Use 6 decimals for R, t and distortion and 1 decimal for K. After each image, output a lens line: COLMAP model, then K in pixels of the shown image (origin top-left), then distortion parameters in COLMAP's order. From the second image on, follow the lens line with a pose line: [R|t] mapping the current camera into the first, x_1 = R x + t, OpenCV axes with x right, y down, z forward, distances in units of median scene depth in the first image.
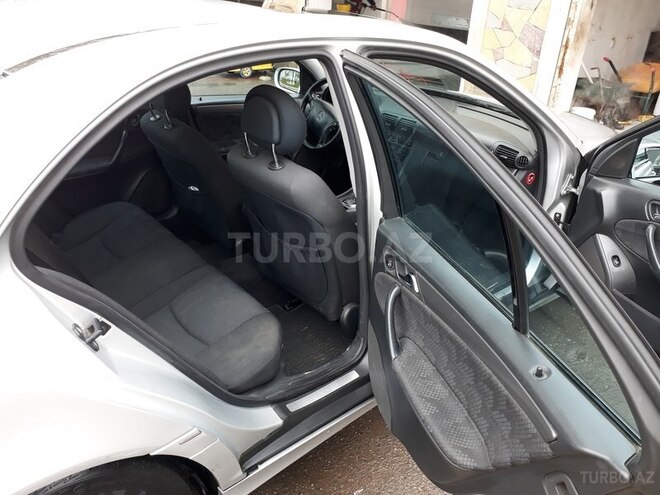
lens RADIAL K [[579.7, 0, 331.4], [0, 579.7, 249.4], [0, 0, 1]] dist [-0.011863, 0.003498]
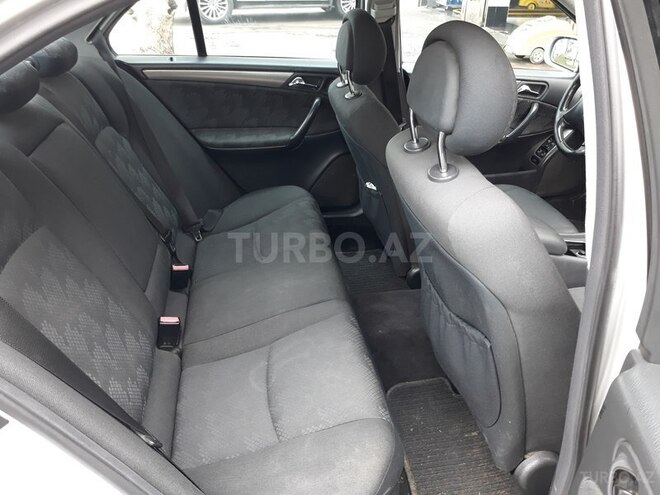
lens RADIAL K [[531.8, 0, 328.4], [0, 531.8, 242.1], [0, 0, 1]] dist [0.022225, -0.003711]
pose [[0.863078, 0.214992, -0.457028, 0.050398], [-0.207747, 0.975902, 0.066757, -0.091579], [0.460367, 0.037329, 0.886943, 0.508189]]
